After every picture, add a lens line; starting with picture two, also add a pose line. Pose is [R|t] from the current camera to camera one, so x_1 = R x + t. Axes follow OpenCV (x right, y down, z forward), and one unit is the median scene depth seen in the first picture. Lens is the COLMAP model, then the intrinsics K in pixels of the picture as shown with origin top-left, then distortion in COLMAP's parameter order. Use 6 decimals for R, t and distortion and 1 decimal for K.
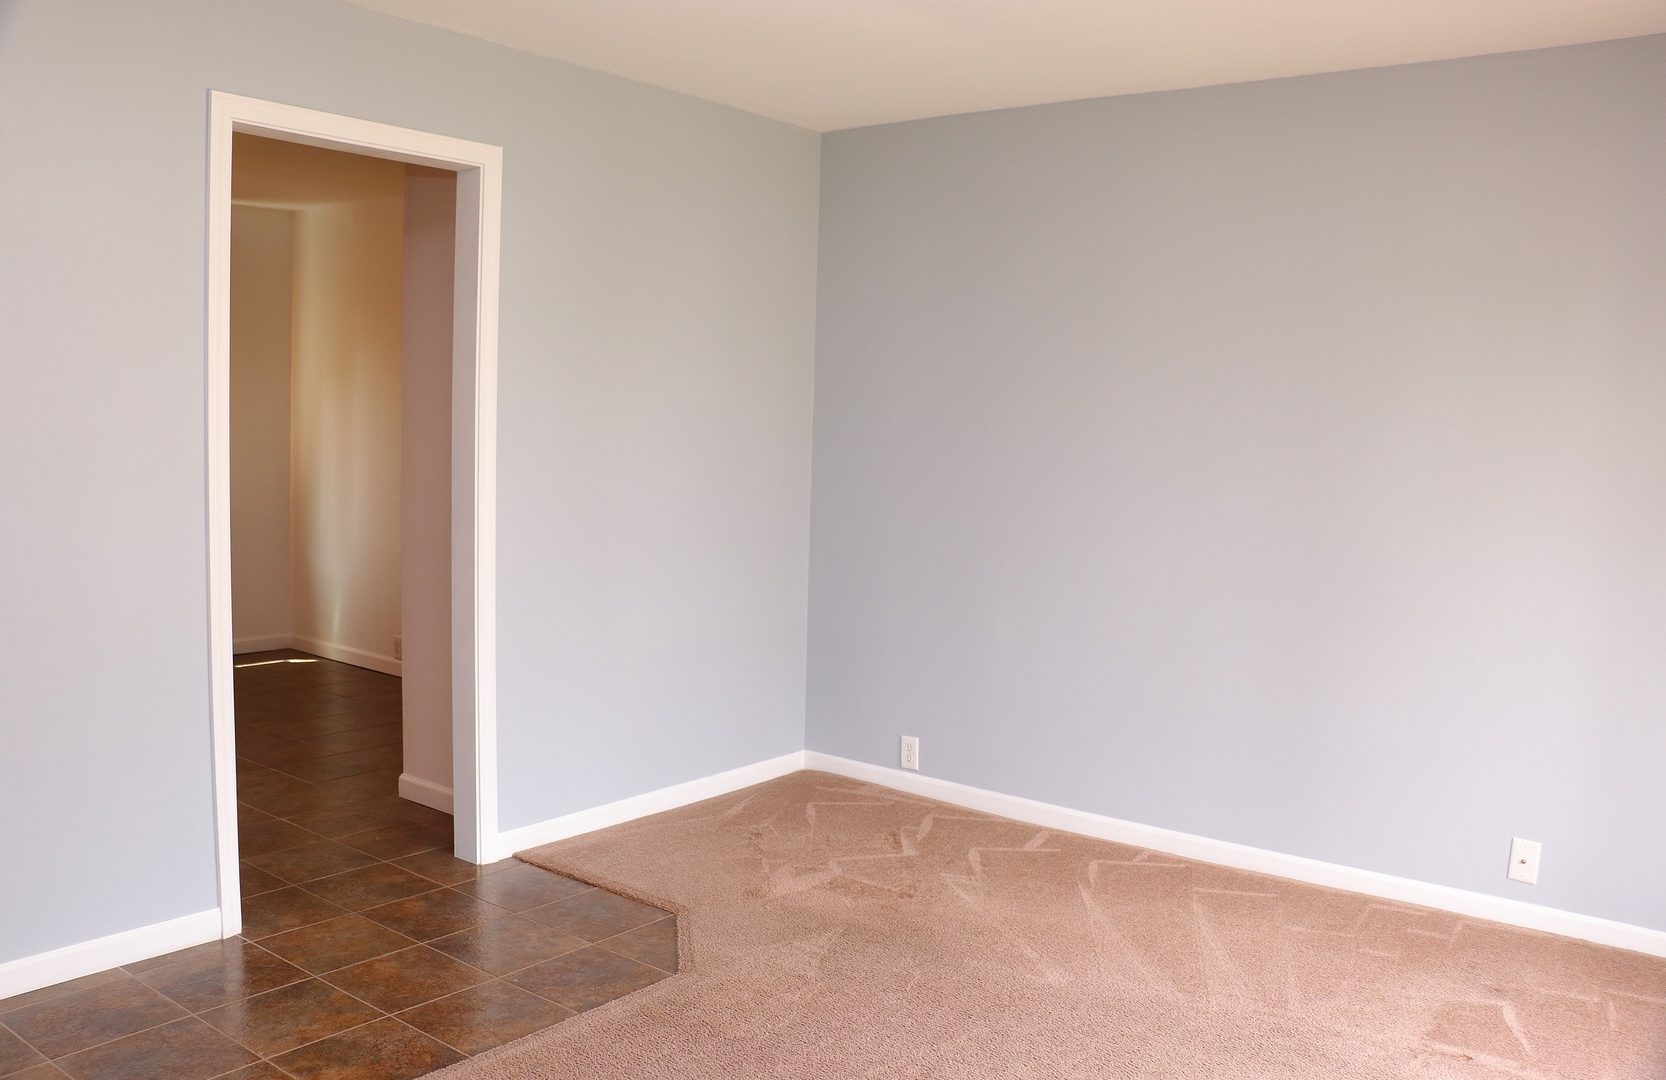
lens RADIAL K [[1397.9, 0, 831.7], [0, 1397.9, 537.4], [0, 0, 1]] dist [-0.077083, 0.026428]
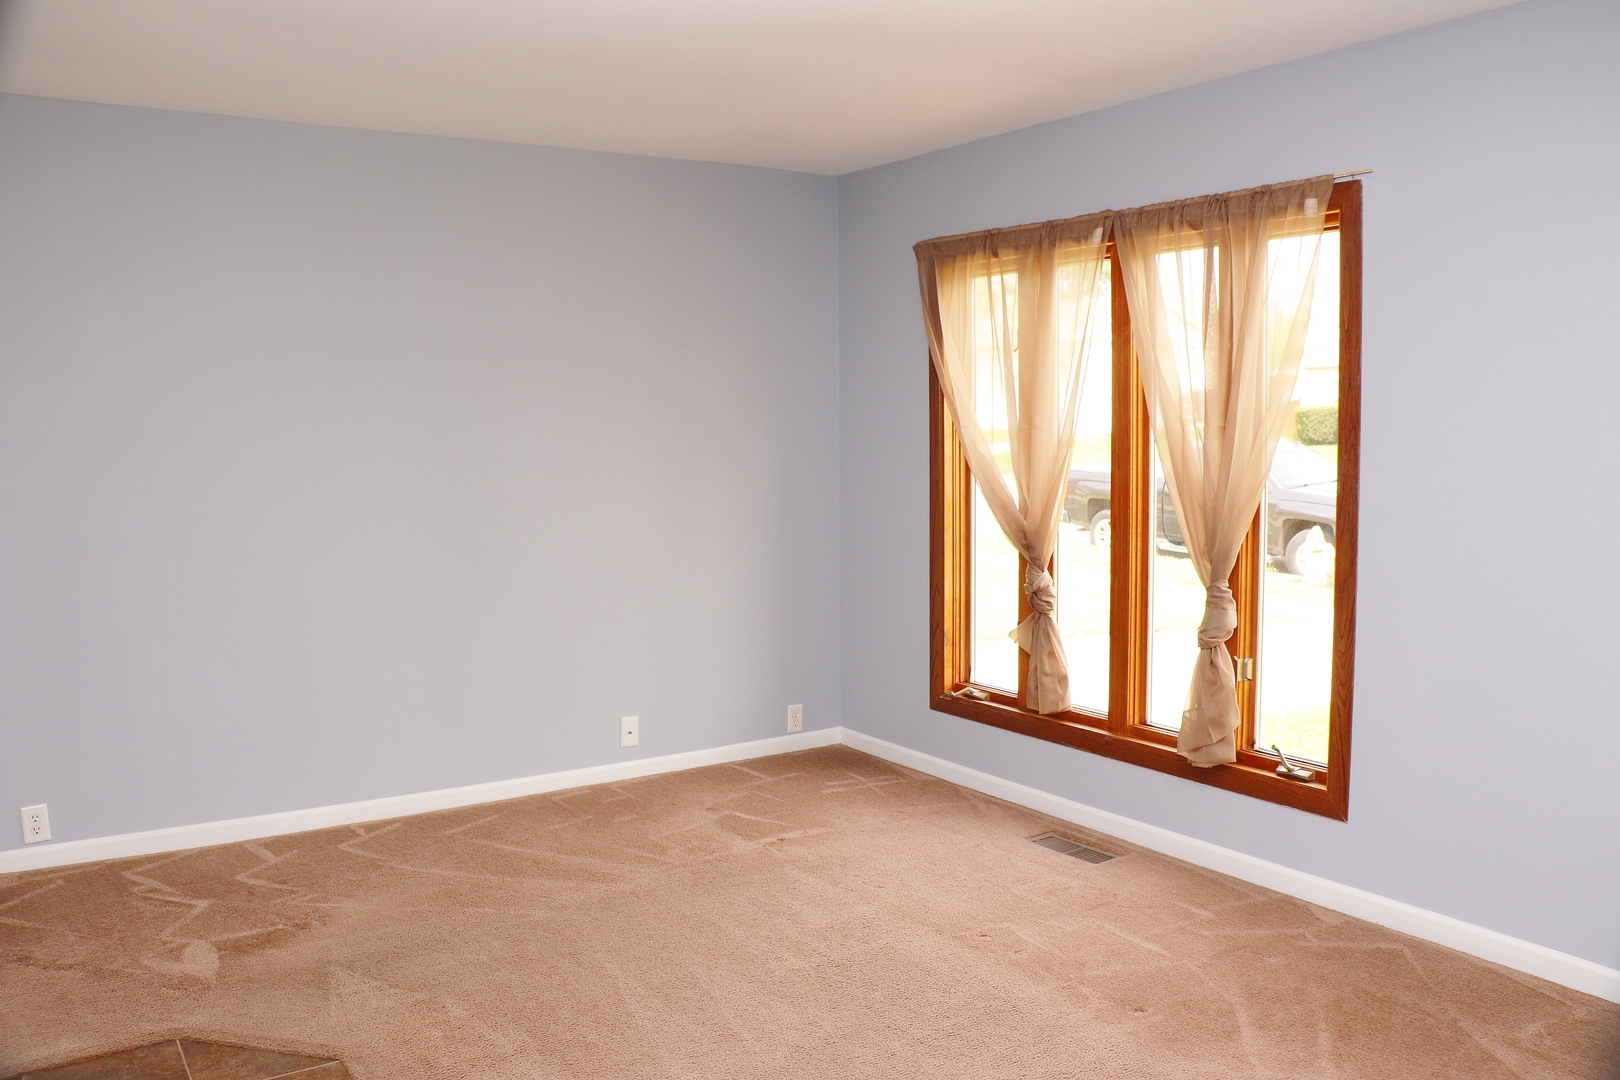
lens RADIAL K [[1343.0, 0, 812.8], [0, 1343.0, 541.0], [0, 0, 1]] dist [-0.164944, 0.122185]
pose [[0.301287, -0.112875, 0.946829, -0.628980], [0.089069, 0.991959, 0.089913, -0.057257], [-0.949364, 0.057244, 0.308918, 0.337554]]
